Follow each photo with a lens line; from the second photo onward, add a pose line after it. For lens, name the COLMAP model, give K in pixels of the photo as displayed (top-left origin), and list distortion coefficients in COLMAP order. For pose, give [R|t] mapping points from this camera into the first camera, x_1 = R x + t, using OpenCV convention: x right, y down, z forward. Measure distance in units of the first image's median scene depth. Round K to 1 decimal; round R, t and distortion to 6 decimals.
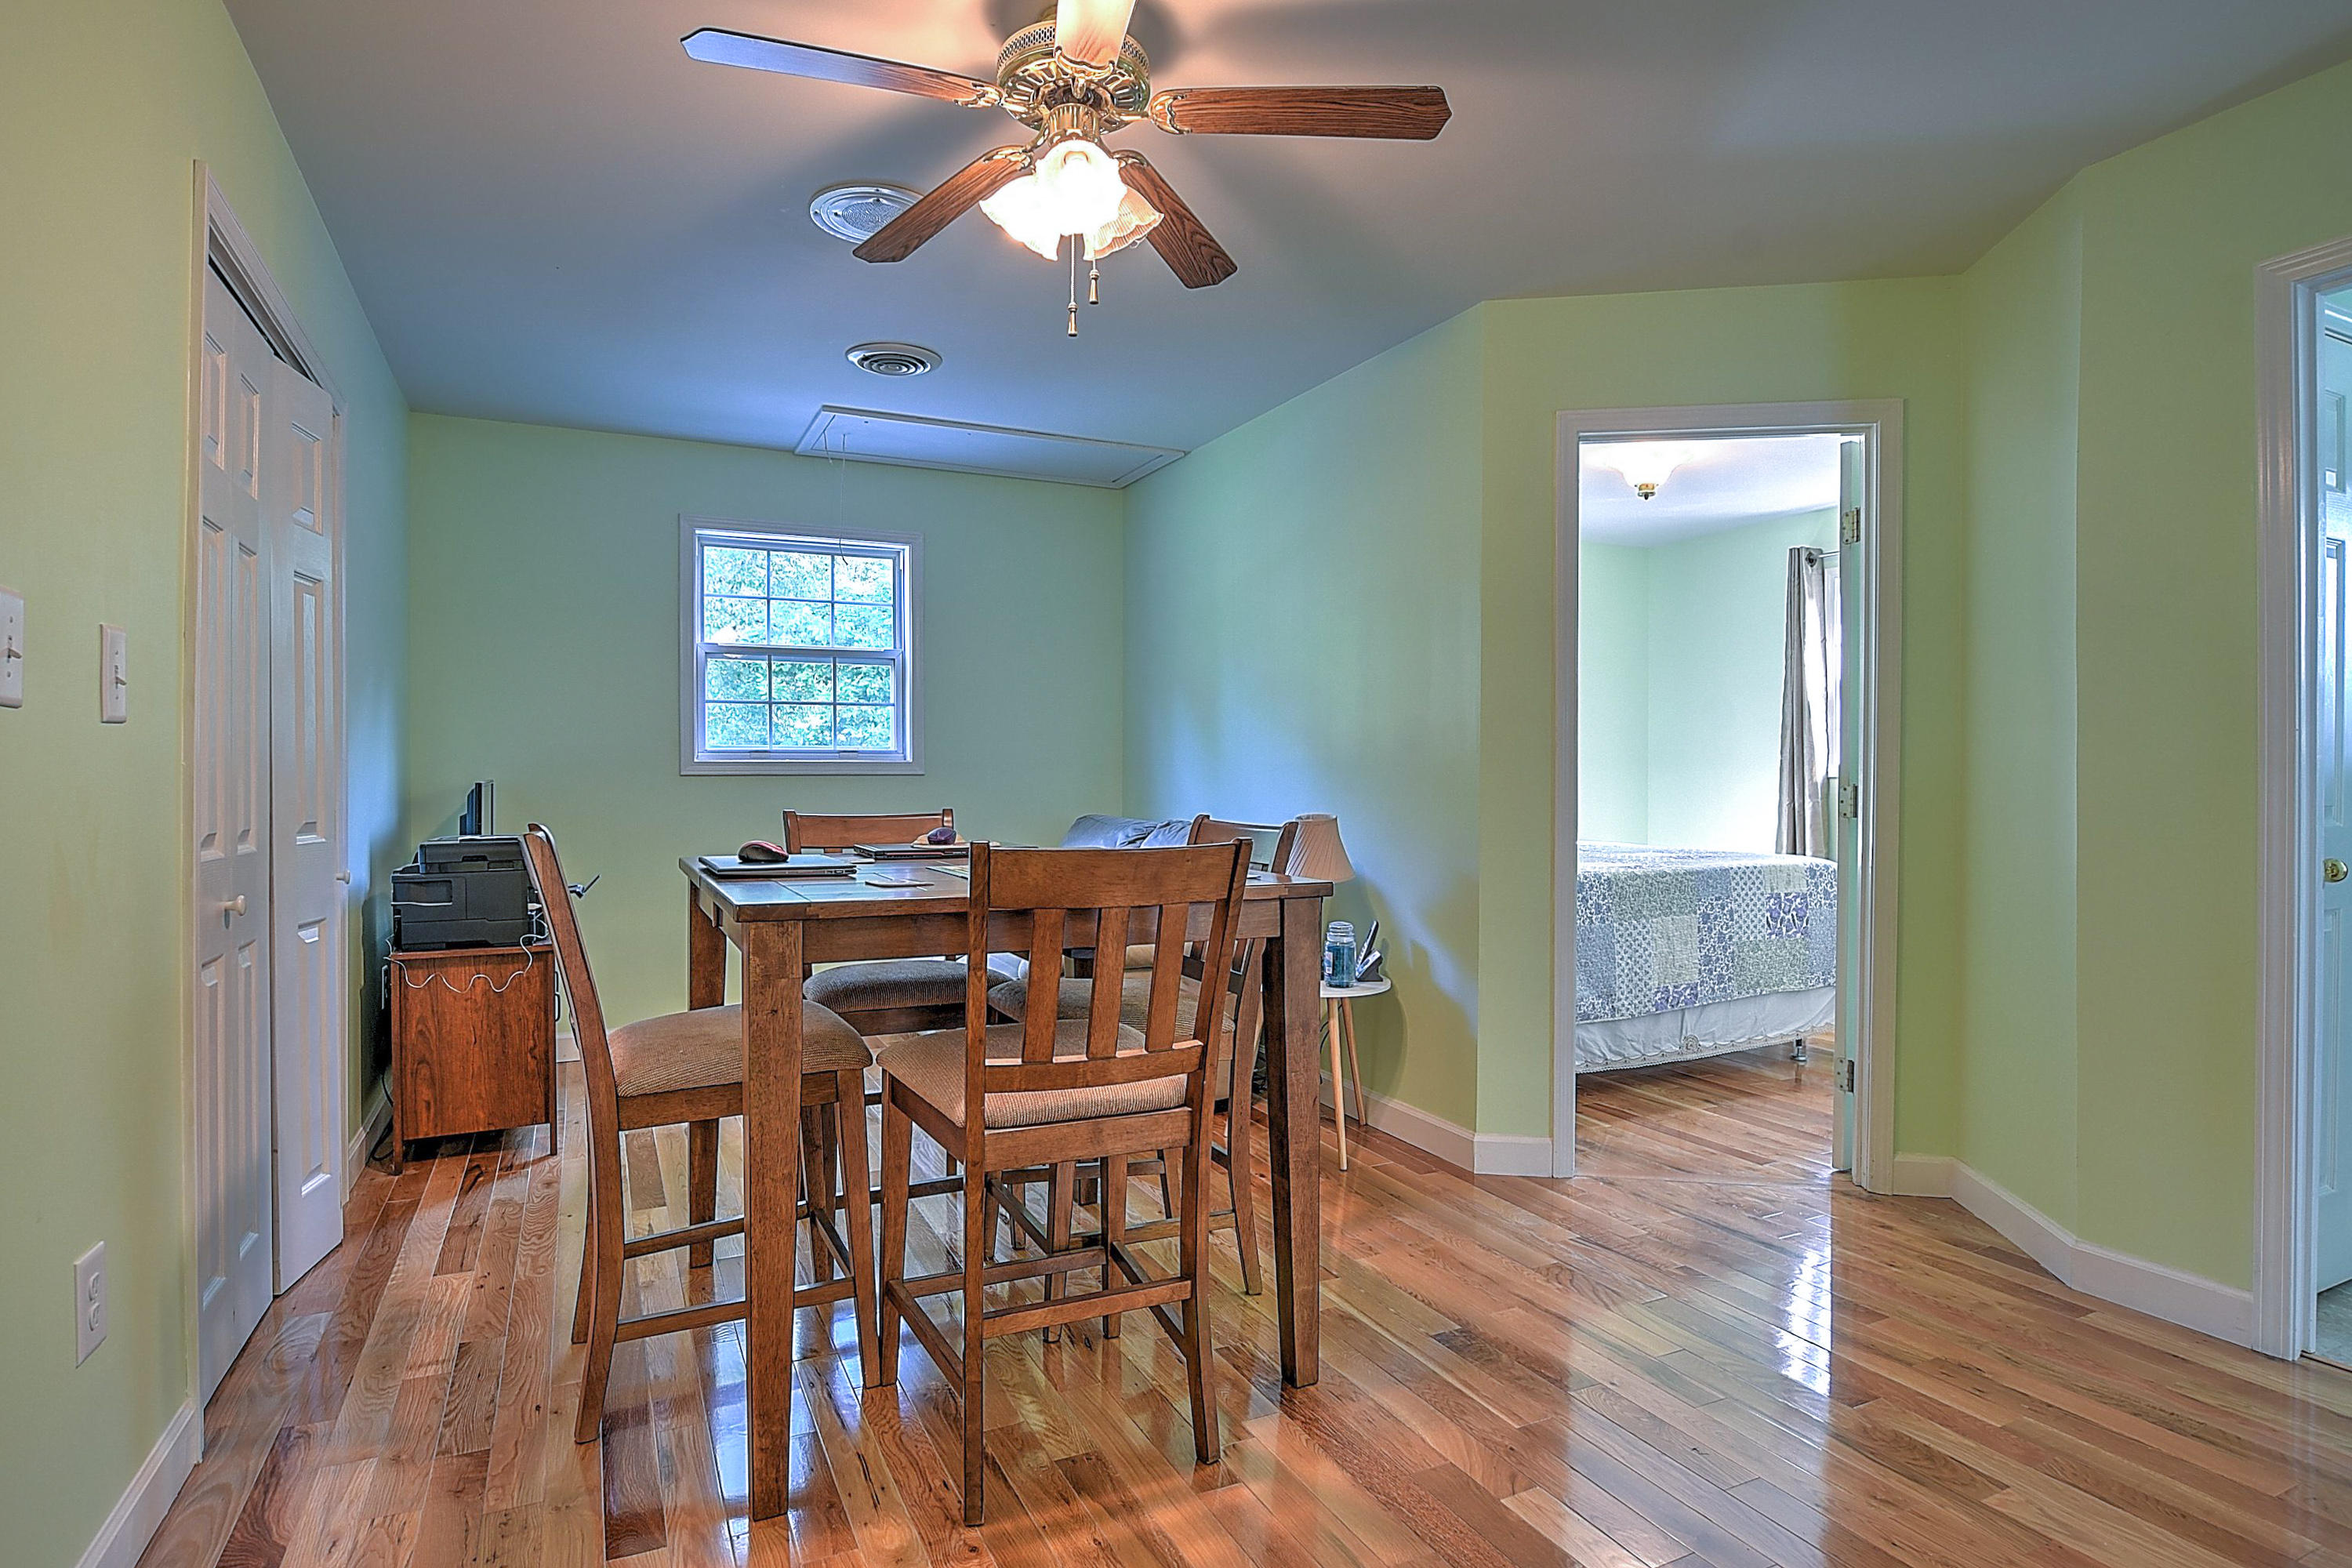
lens RADIAL K [[1227.9, 0, 1162.0], [0, 1227.9, 787.5], [0, 0, 1]] dist [-0.026740, 0.001283]
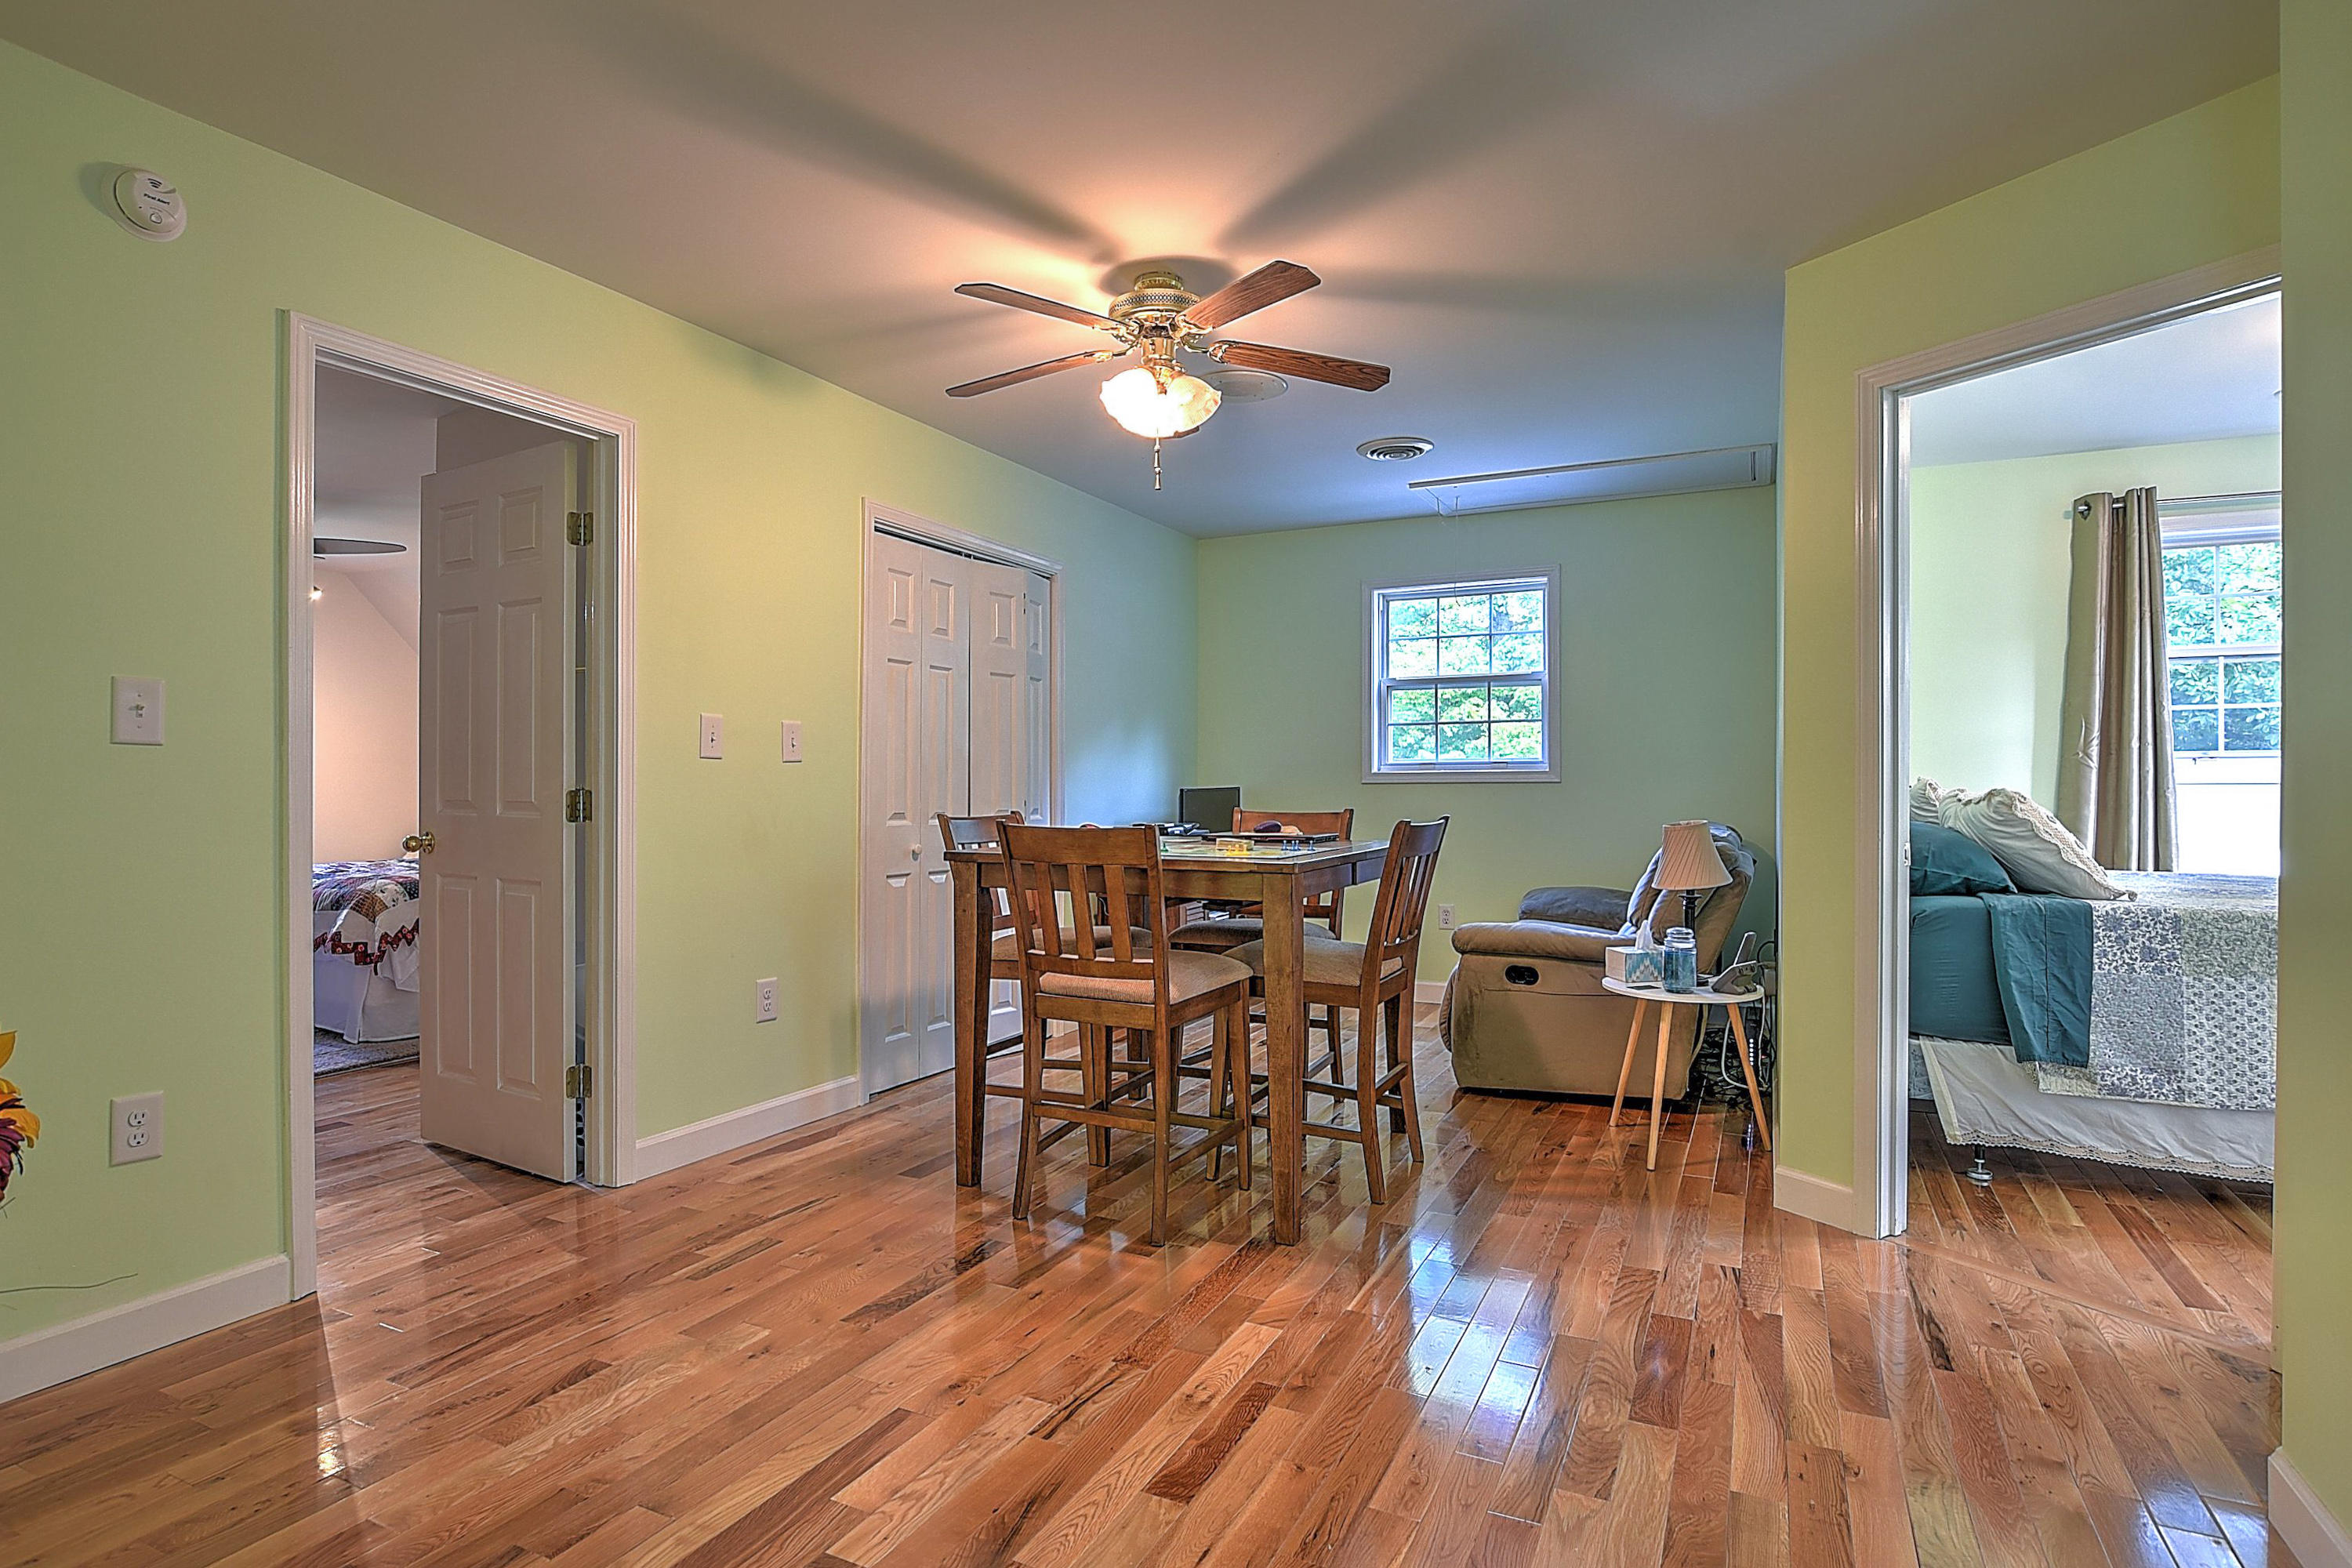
lens RADIAL K [[1227.9, 0, 1151.2], [0, 1227.9, 786.6], [0, 0, 1]] dist [-0.026740, 0.001283]
pose [[0.604347, 0.000332, -0.796721, 0.483369], [-0.008087, 0.999951, -0.005718, 0.003055], [0.796680, 0.009898, 0.604320, 0.039207]]
